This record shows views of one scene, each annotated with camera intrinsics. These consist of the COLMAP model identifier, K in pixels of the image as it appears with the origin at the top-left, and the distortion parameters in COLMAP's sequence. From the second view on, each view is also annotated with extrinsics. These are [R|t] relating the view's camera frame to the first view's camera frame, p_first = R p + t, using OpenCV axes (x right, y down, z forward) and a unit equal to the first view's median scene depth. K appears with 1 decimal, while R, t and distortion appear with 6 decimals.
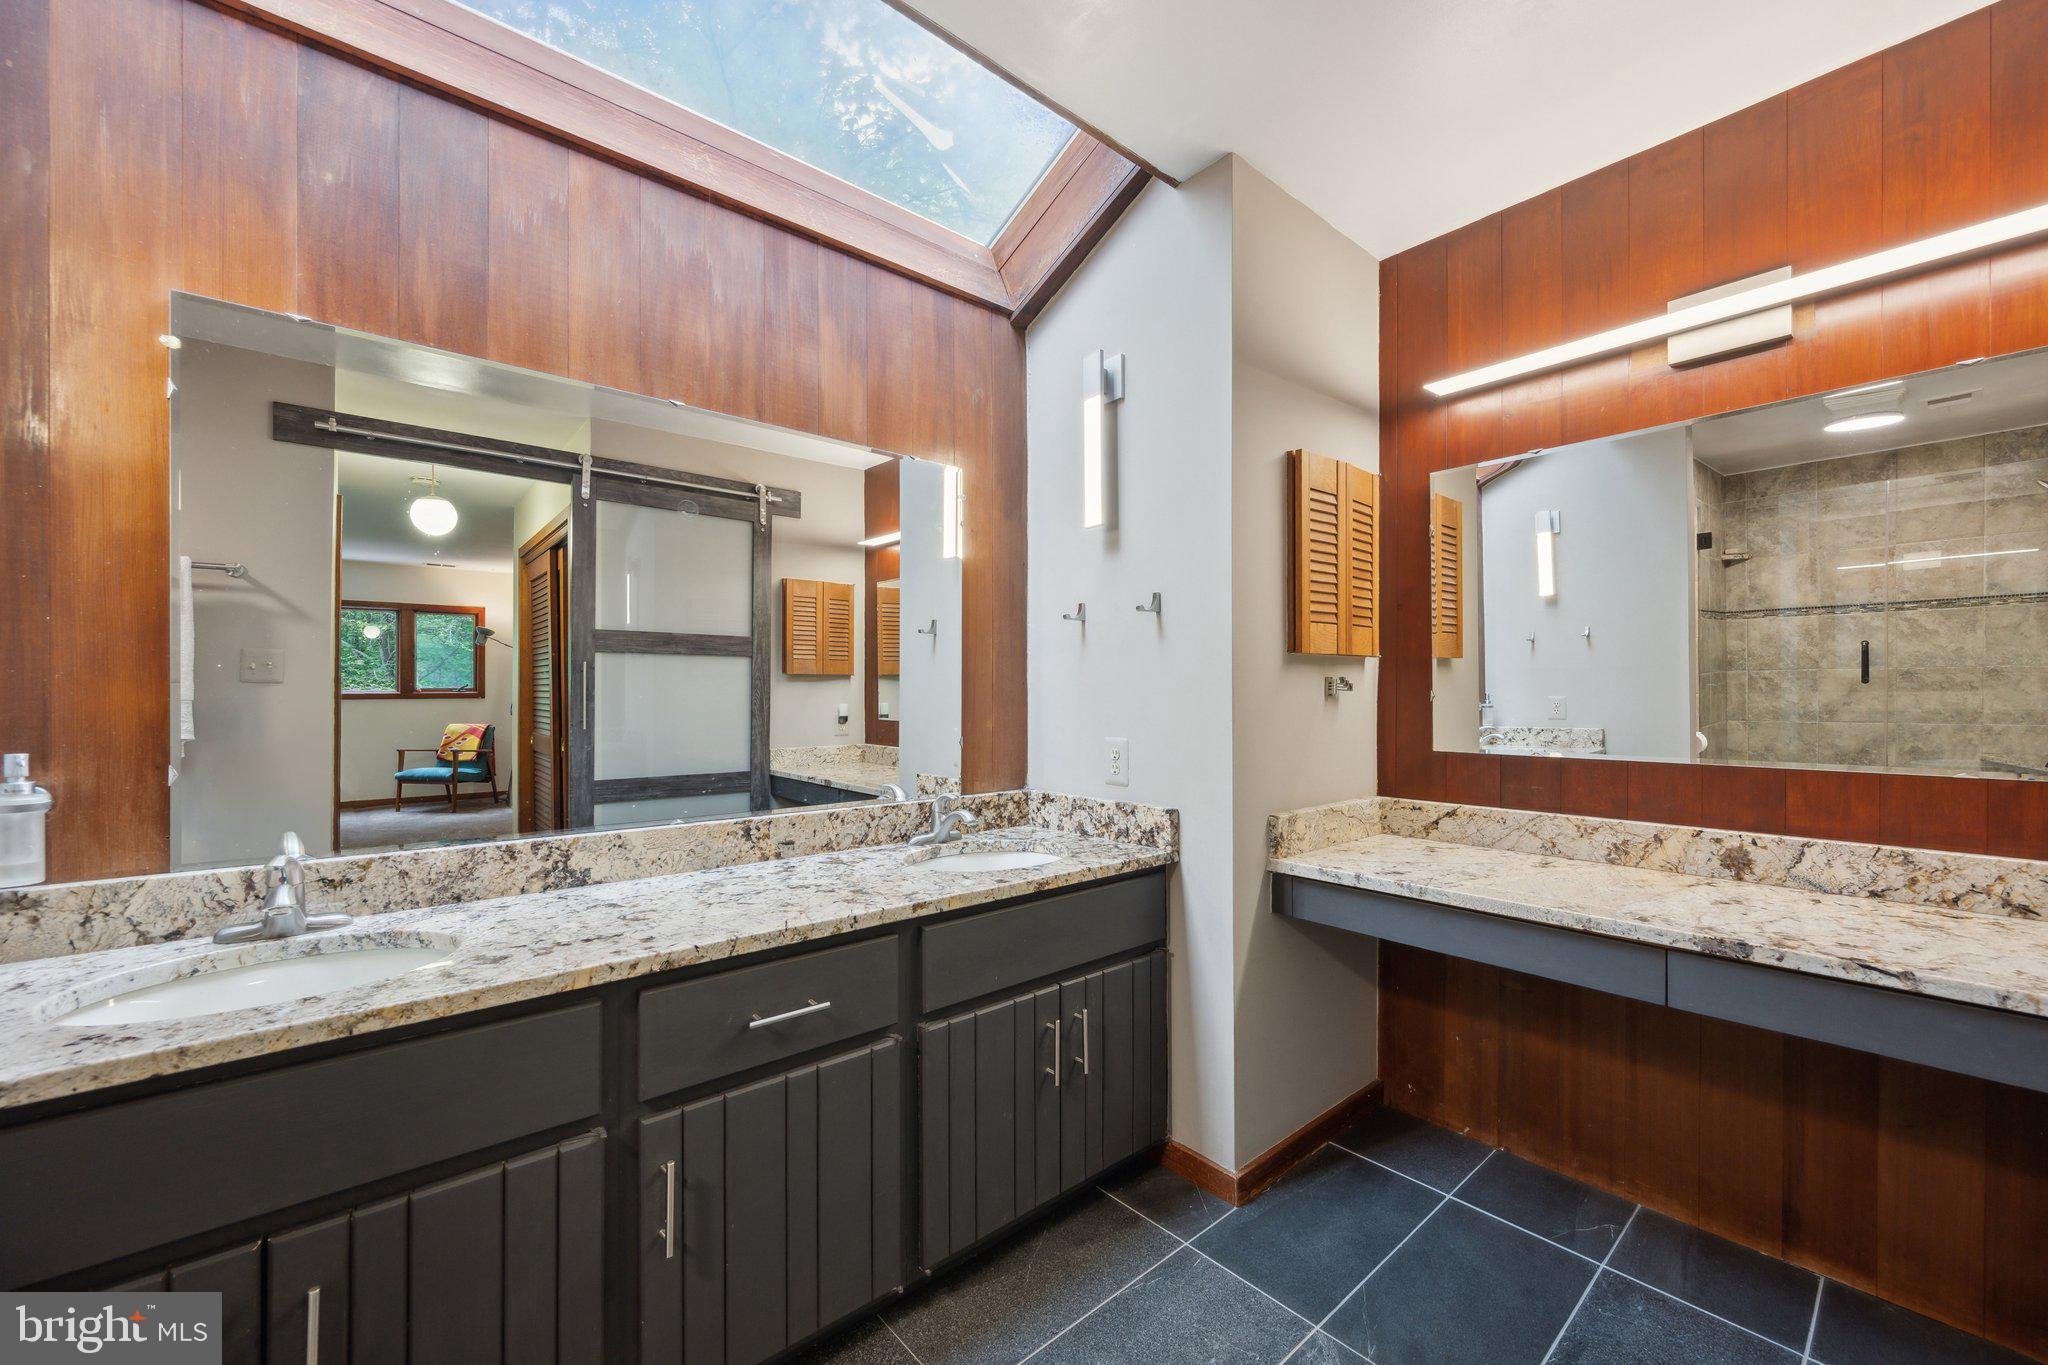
lens RADIAL K [[807.2, 0, 1026.3], [0, 807.2, 694.9], [0, 0, 1]] dist [-0.001273, -0.000364]
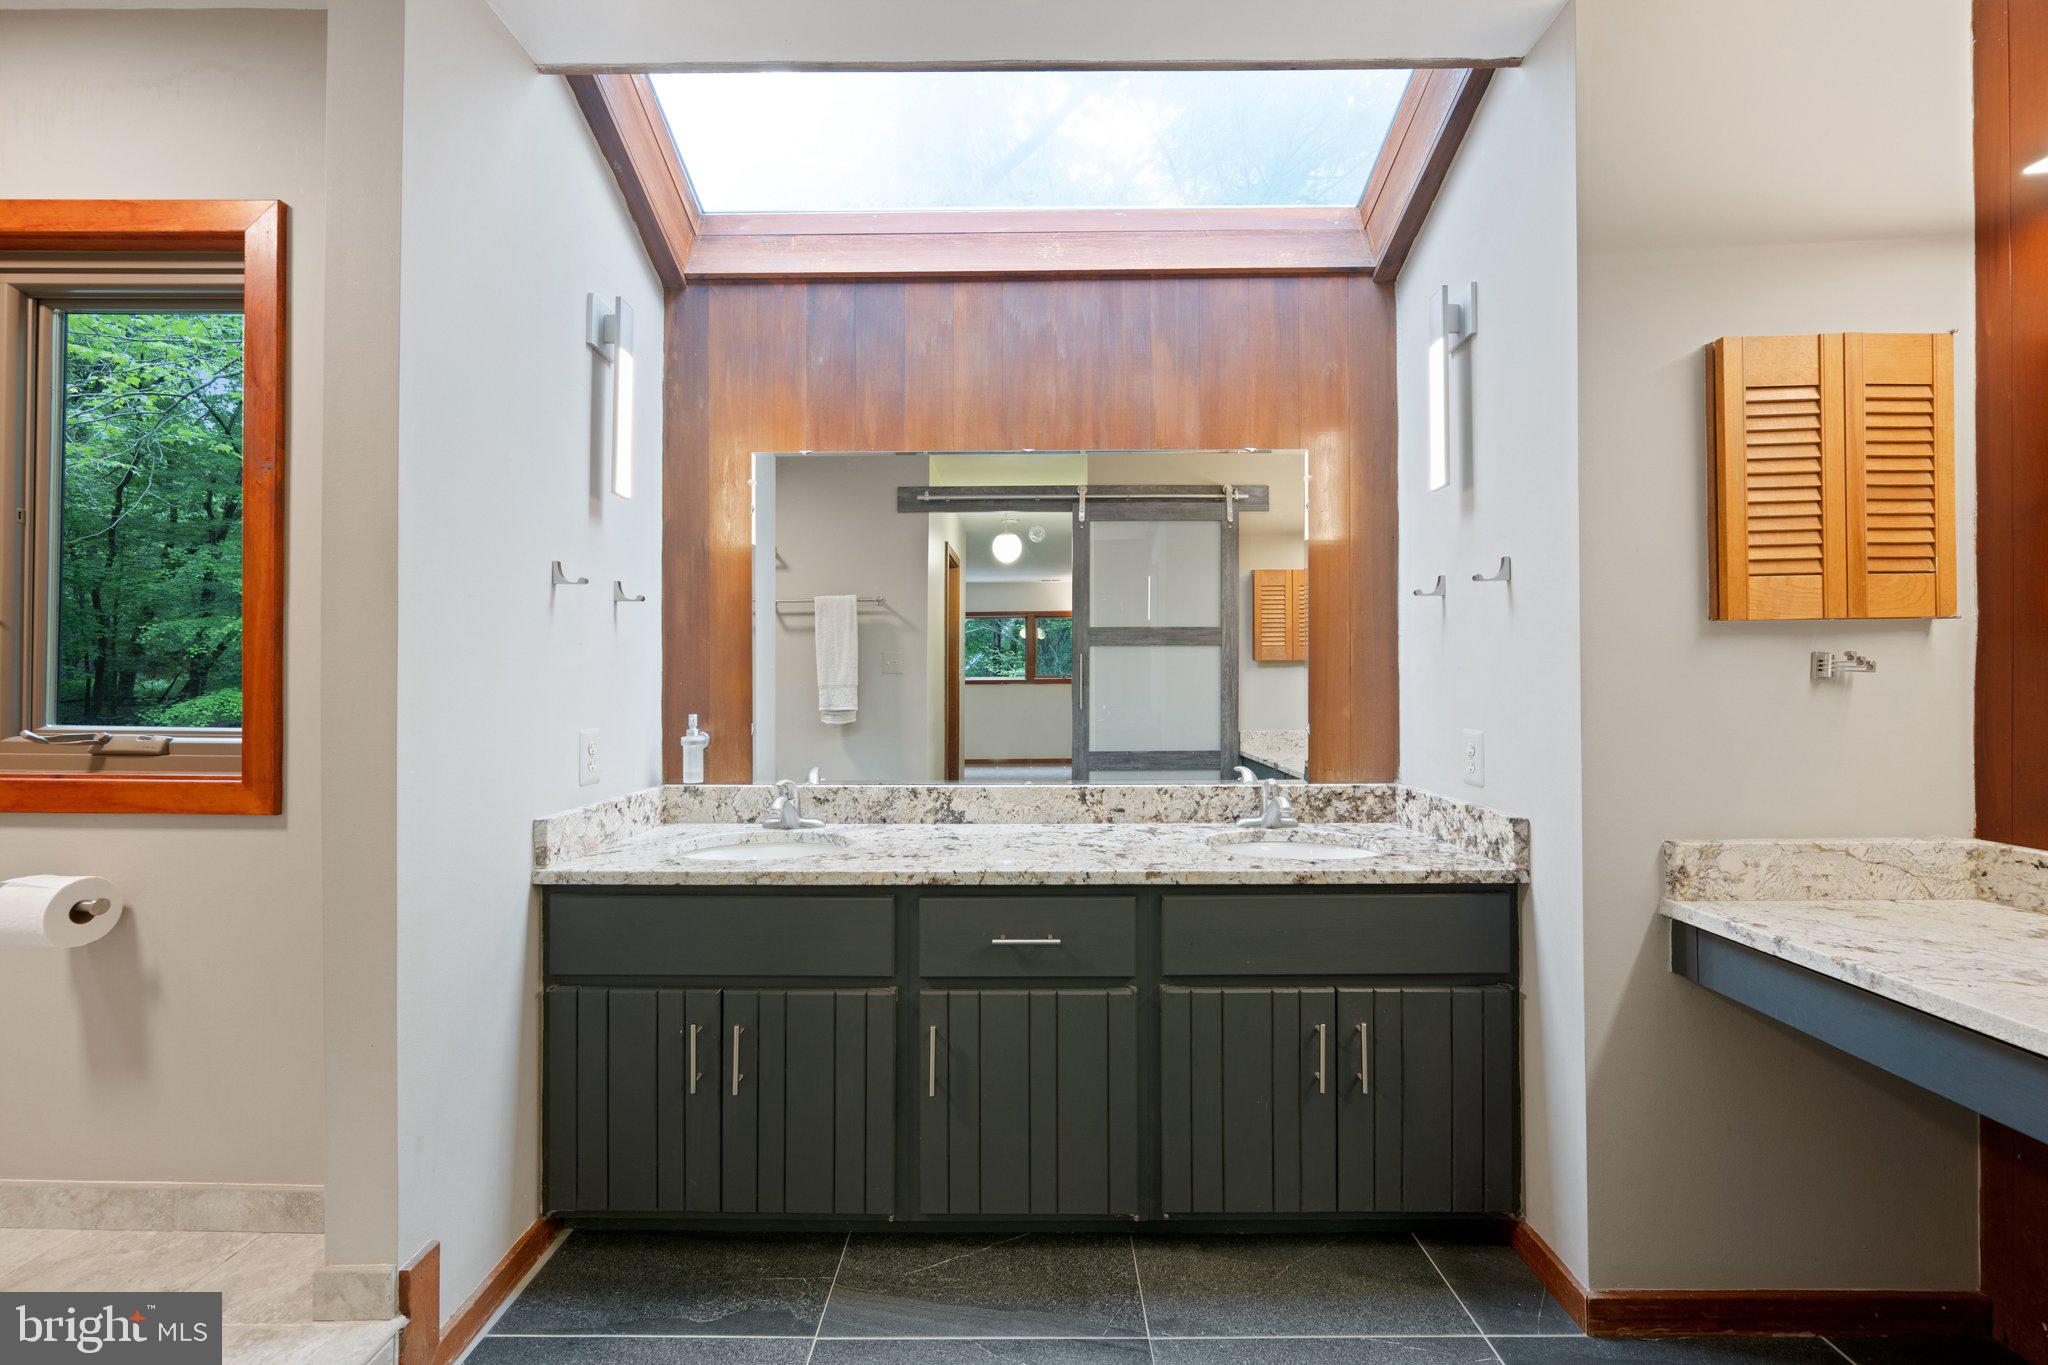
lens RADIAL K [[794.7, 0, 1022.3], [0, 794.7, 676.6], [0, 0, 1]] dist [-0.000484, -0.000316]
pose [[0.752095, -0.007524, -0.659012, 0.351891], [0.004468, 0.999970, -0.006318, -0.000473], [0.659039, 0.001808, 0.752106, 0.057331]]
